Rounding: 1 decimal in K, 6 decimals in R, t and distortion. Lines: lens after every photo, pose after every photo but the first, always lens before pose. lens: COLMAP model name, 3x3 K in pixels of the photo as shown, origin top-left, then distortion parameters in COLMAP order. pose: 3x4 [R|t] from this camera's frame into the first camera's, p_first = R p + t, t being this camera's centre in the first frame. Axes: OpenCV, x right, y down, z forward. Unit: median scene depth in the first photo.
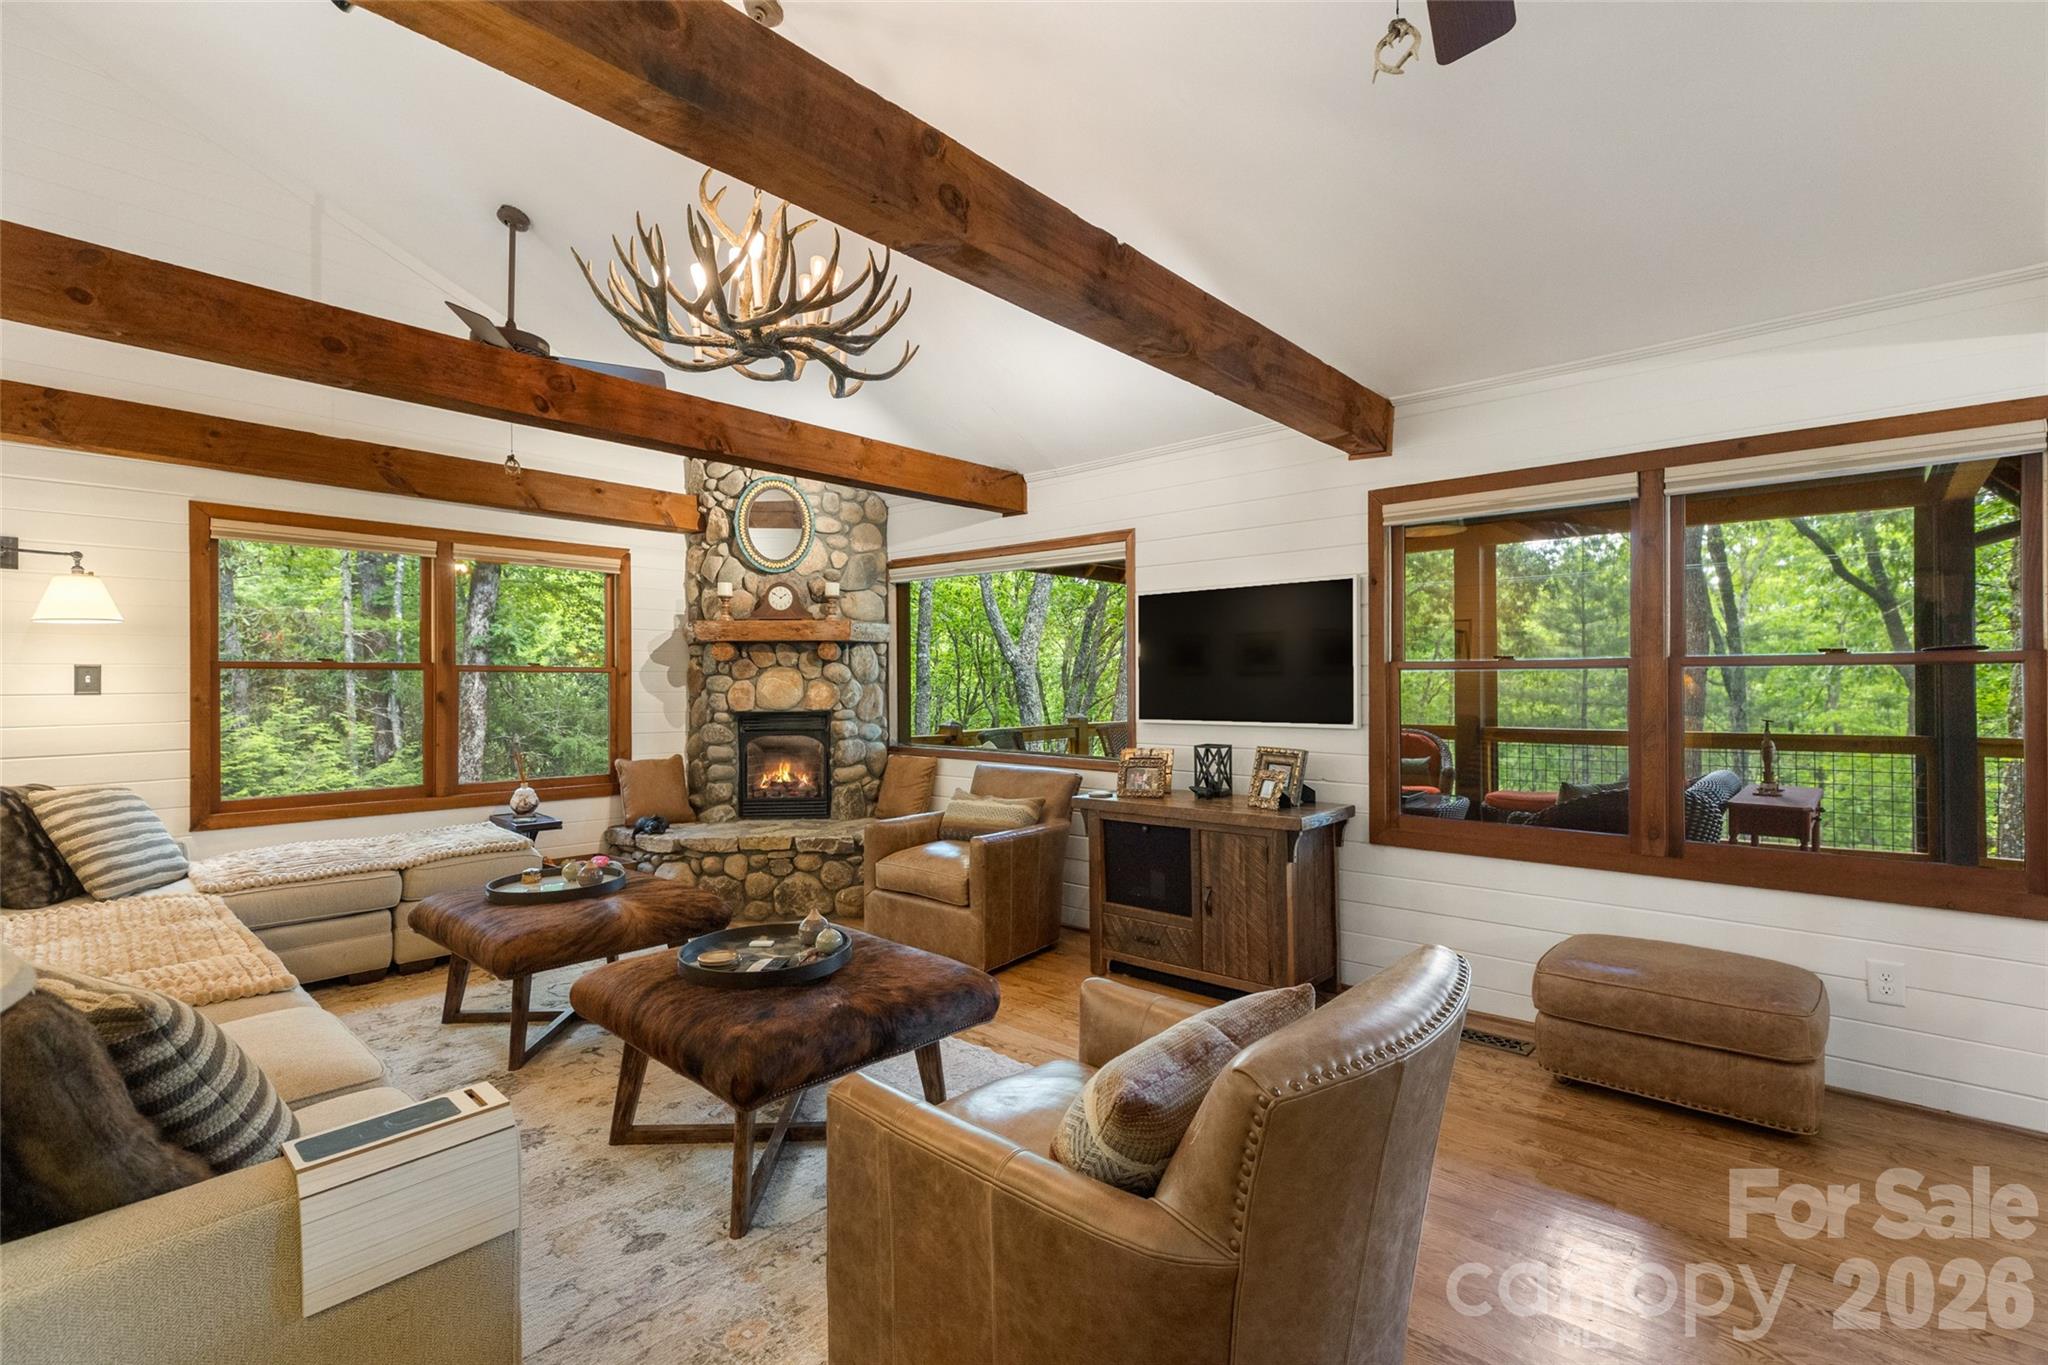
lens RADIAL K [[906.6, 0, 1024.0], [0, 906.6, 682.5], [0, 0, 1]] dist [0.000686, 0.000164]
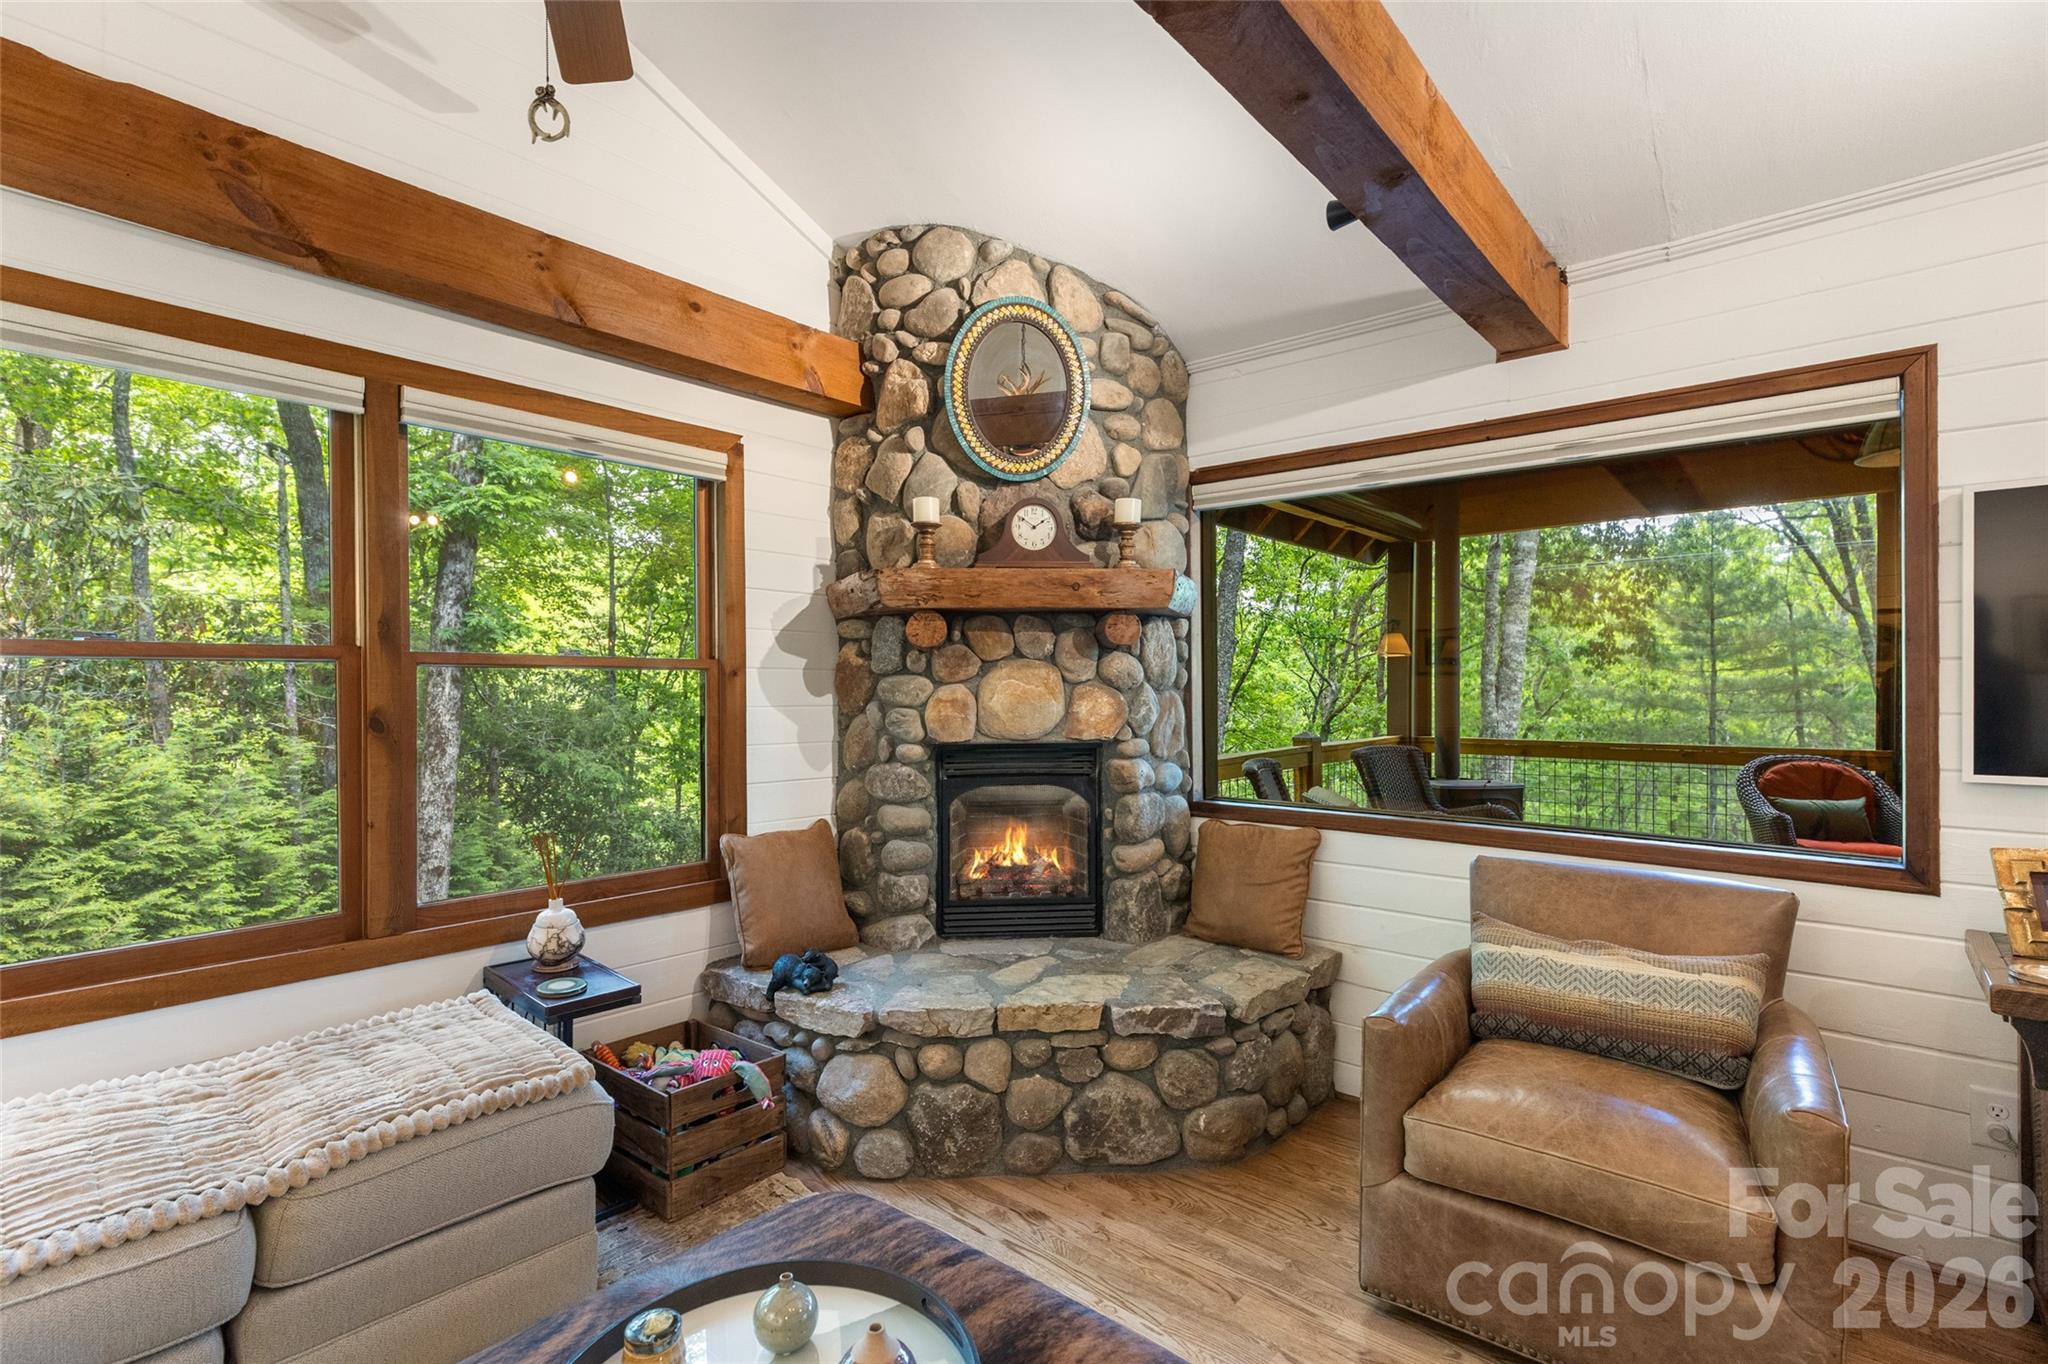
lens RADIAL K [[935.1, 0, 1020.8], [0, 935.1, 696.1], [0, 0, 1]] dist [0.000569, 0.000032]
pose [[0.999964, 0.000448, 0.008445, -0.273420], [-0.000538, 0.999943, 0.010645, -0.001316], [-0.008440, -0.010649, 0.999908, 0.446470]]
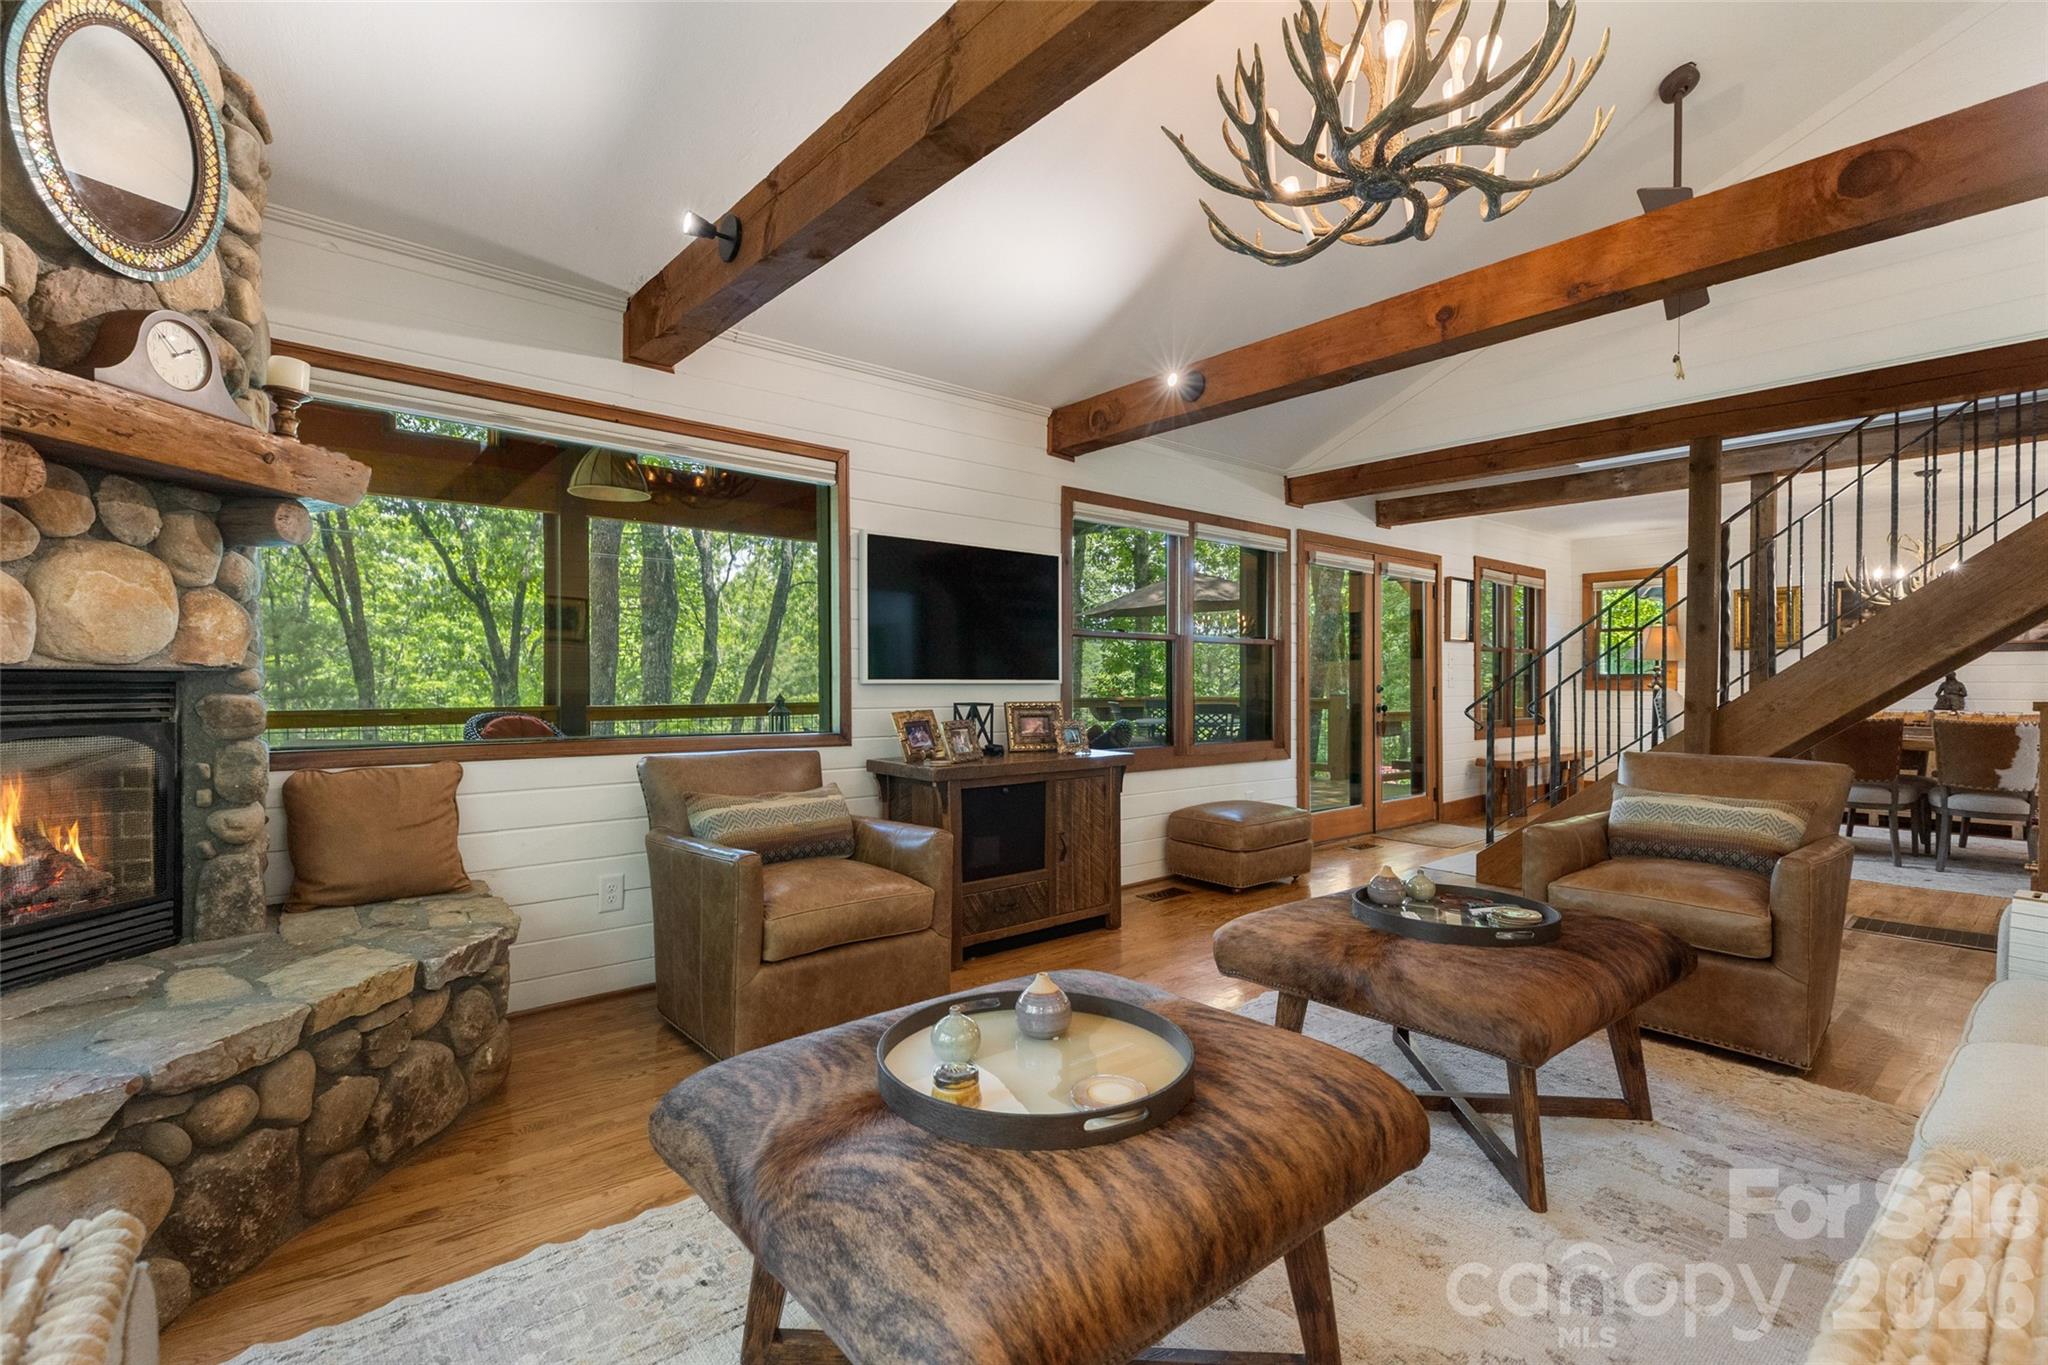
lens RADIAL K [[935.9, 0, 1024.0], [0, 935.9, 682.5], [0, 0, 1]] dist [0.002716, 0.000490]
pose [[0.138108, 0.004443, 0.990407, -0.581382], [-0.004905, 0.999981, -0.003801, 0.037163], [-0.990405, -0.004333, 0.138127, 0.593449]]
